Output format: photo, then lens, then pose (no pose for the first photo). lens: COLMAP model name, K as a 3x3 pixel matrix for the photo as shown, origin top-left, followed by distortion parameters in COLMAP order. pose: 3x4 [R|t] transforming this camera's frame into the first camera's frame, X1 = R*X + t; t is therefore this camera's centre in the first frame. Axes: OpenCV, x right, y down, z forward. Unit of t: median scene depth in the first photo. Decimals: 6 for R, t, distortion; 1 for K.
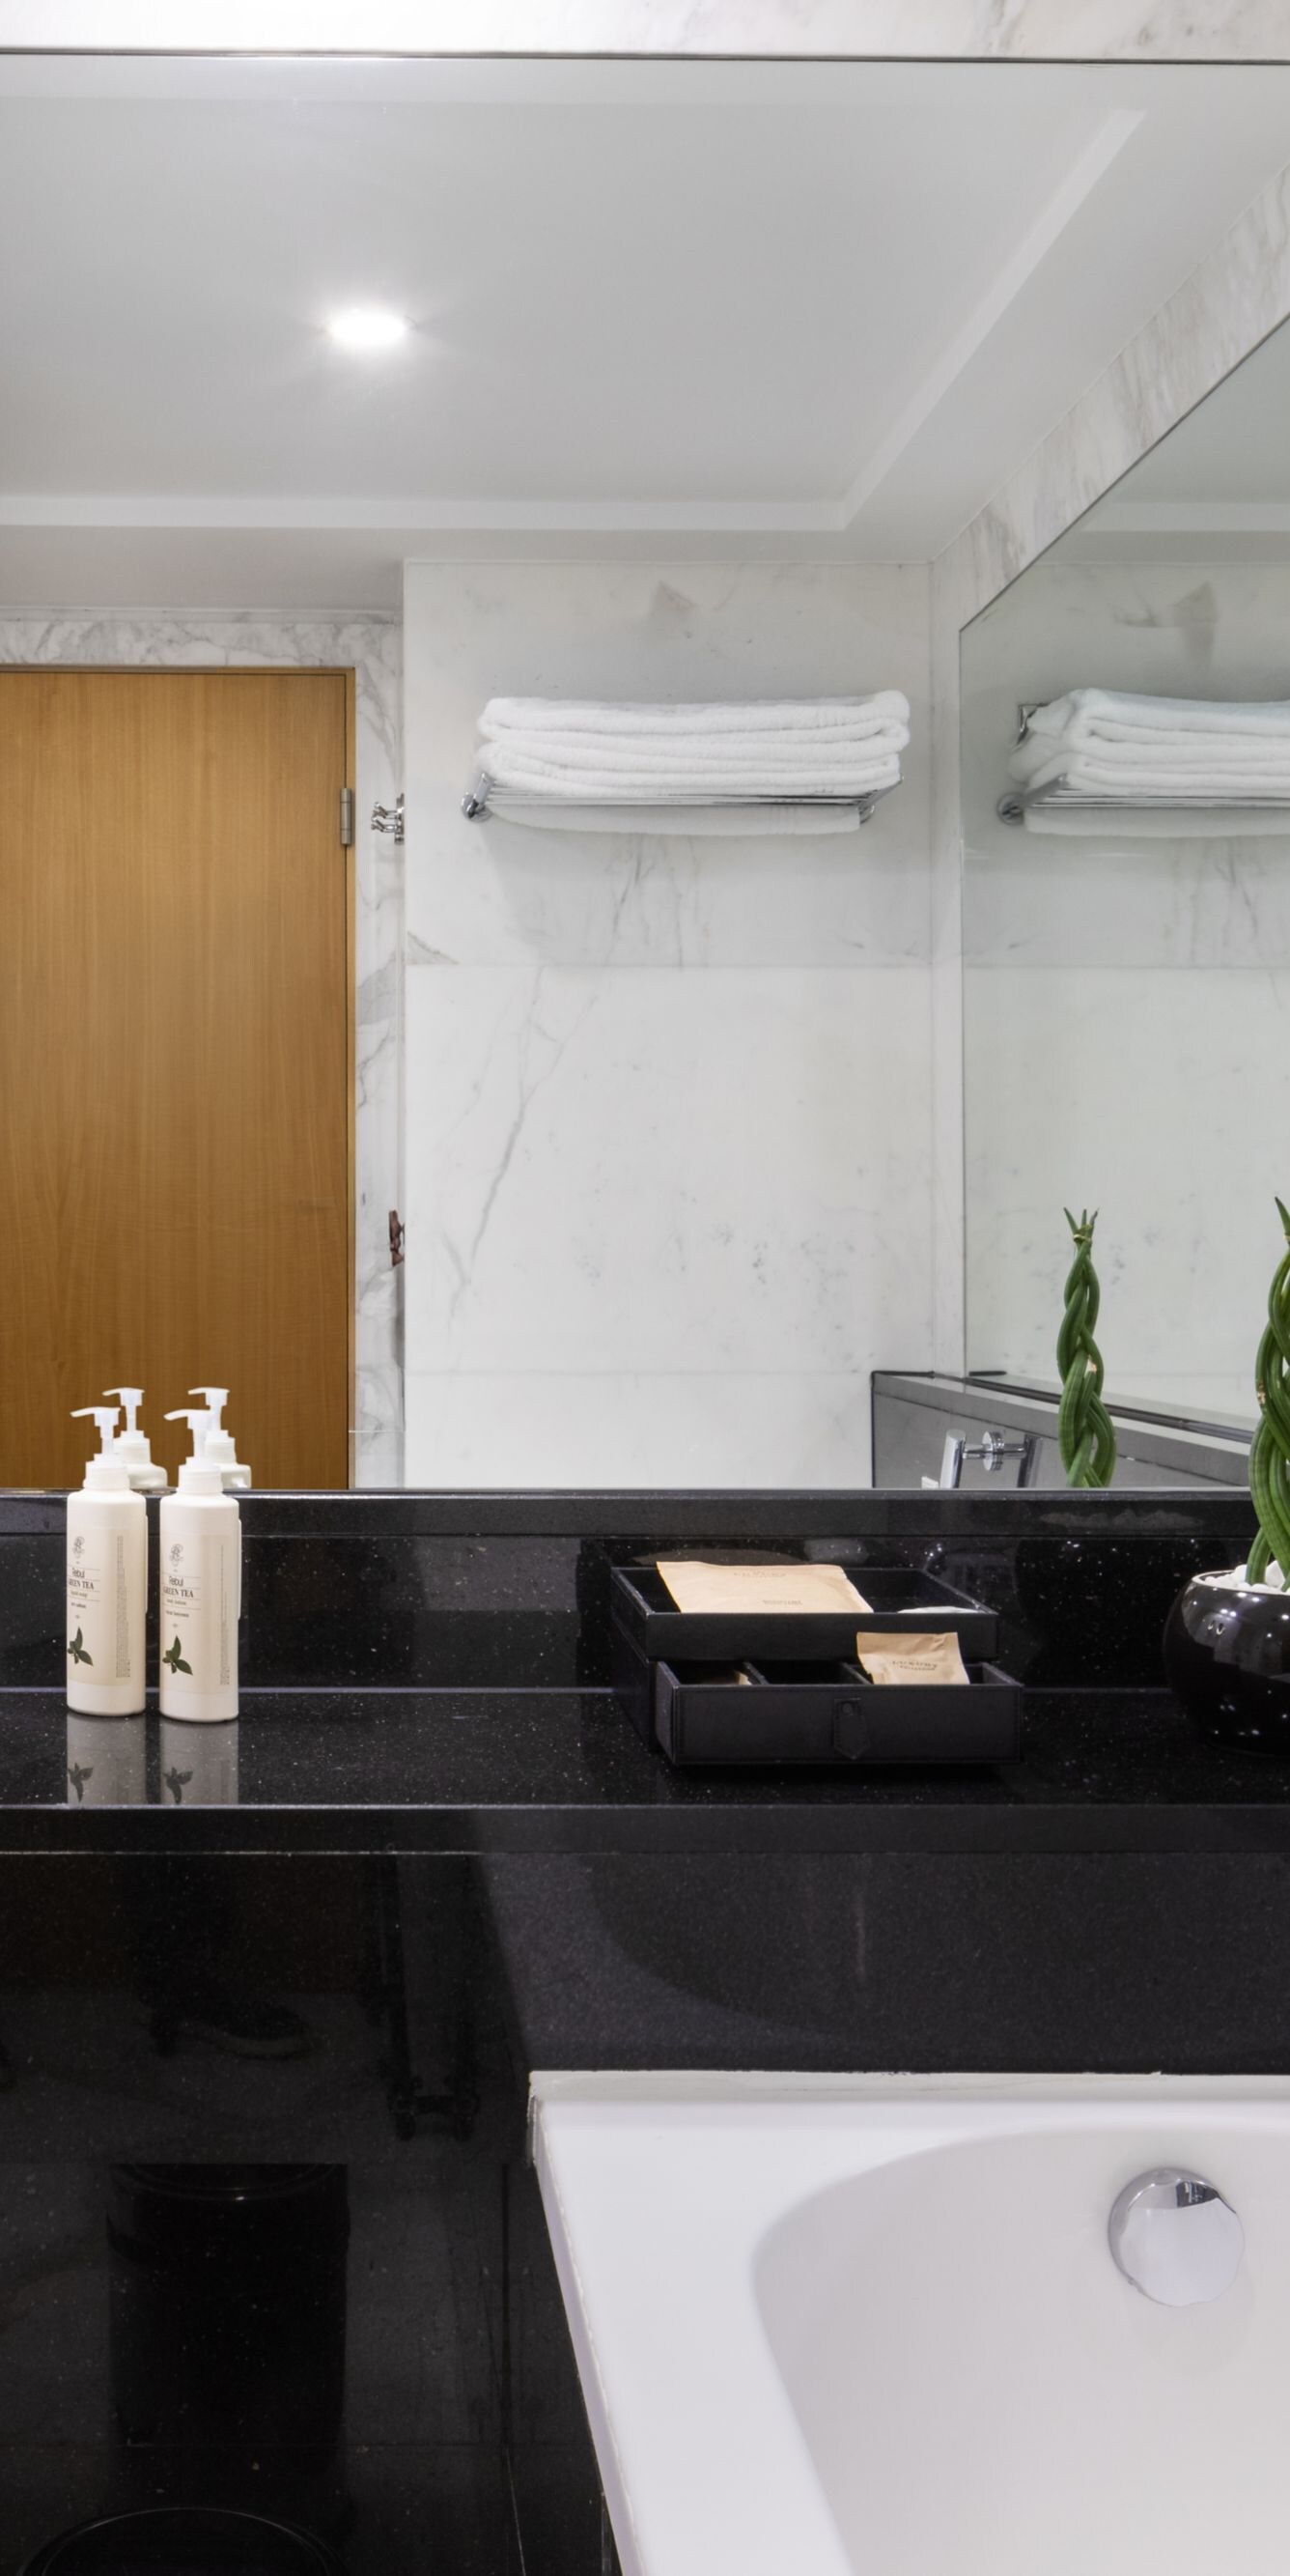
lens RADIAL K [[2522.0, 0, 609.0], [0, 2522.0, 1277.8], [0, 0, 1]] dist [0.019582, -0.021824]
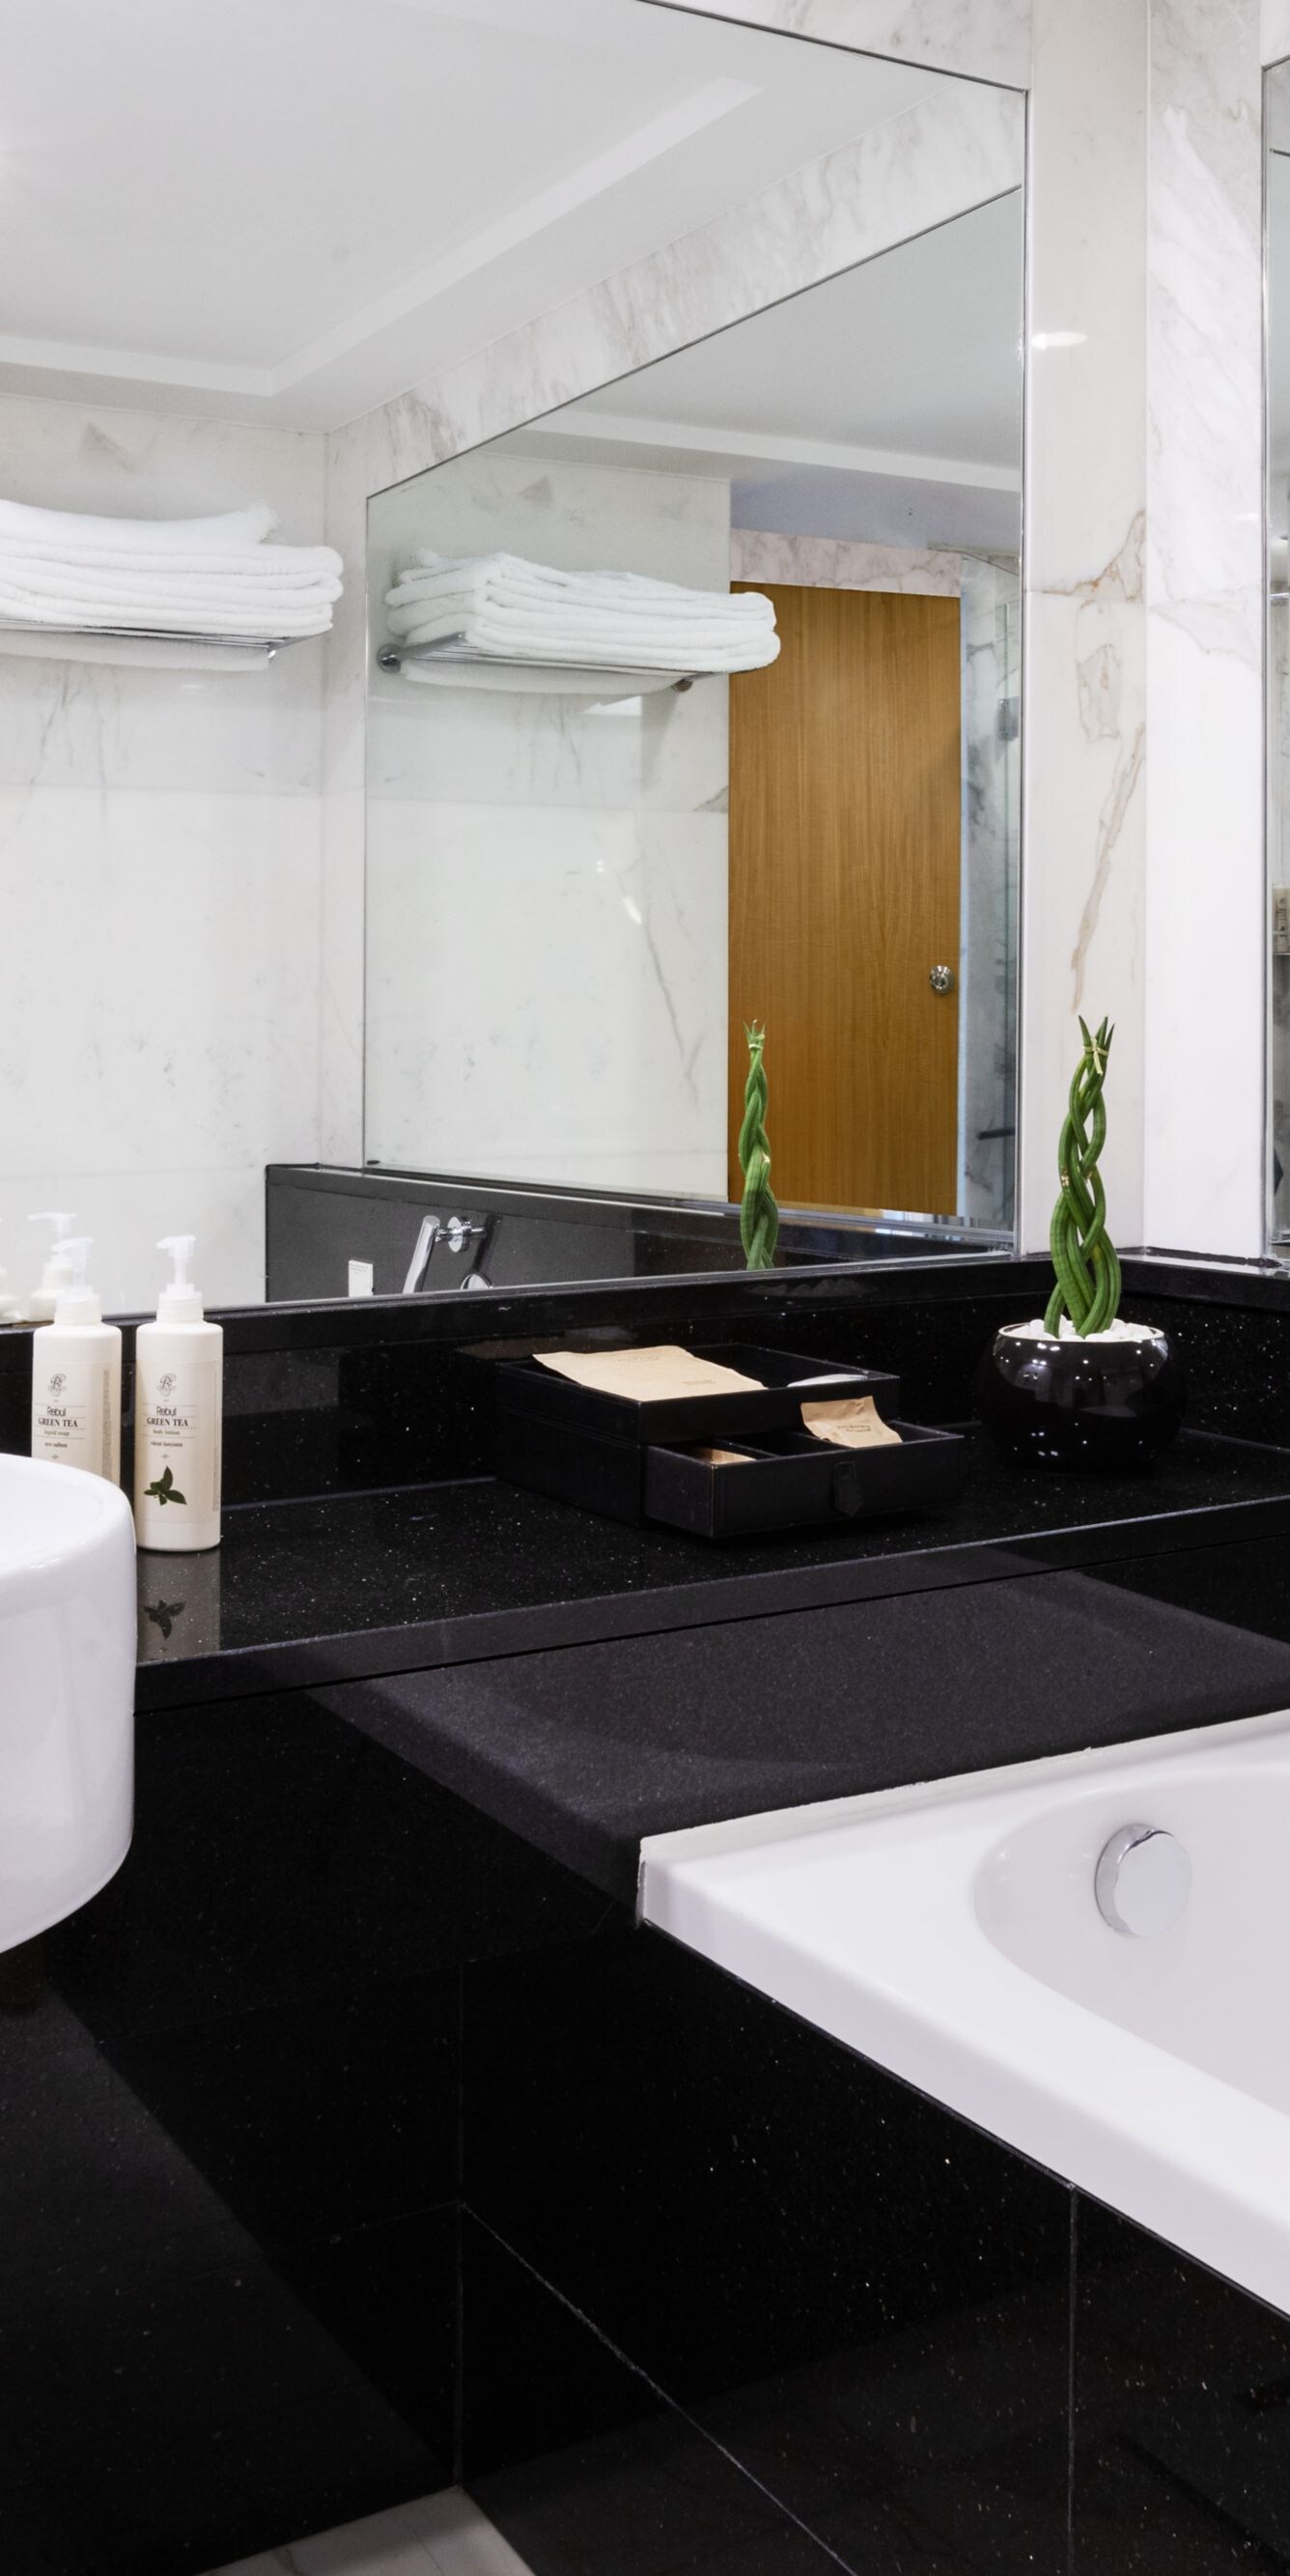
lens RADIAL K [[2252.8, 0, 648.4], [0, 2252.8, 1036.2], [0, 0, 1]] dist [-0.007881, 0.000863]
pose [[0.892770, -0.012918, 0.450328, -0.208135], [0.018552, 0.999795, -0.008099, -0.008631], [-0.450131, 0.015585, 0.892826, 0.064240]]
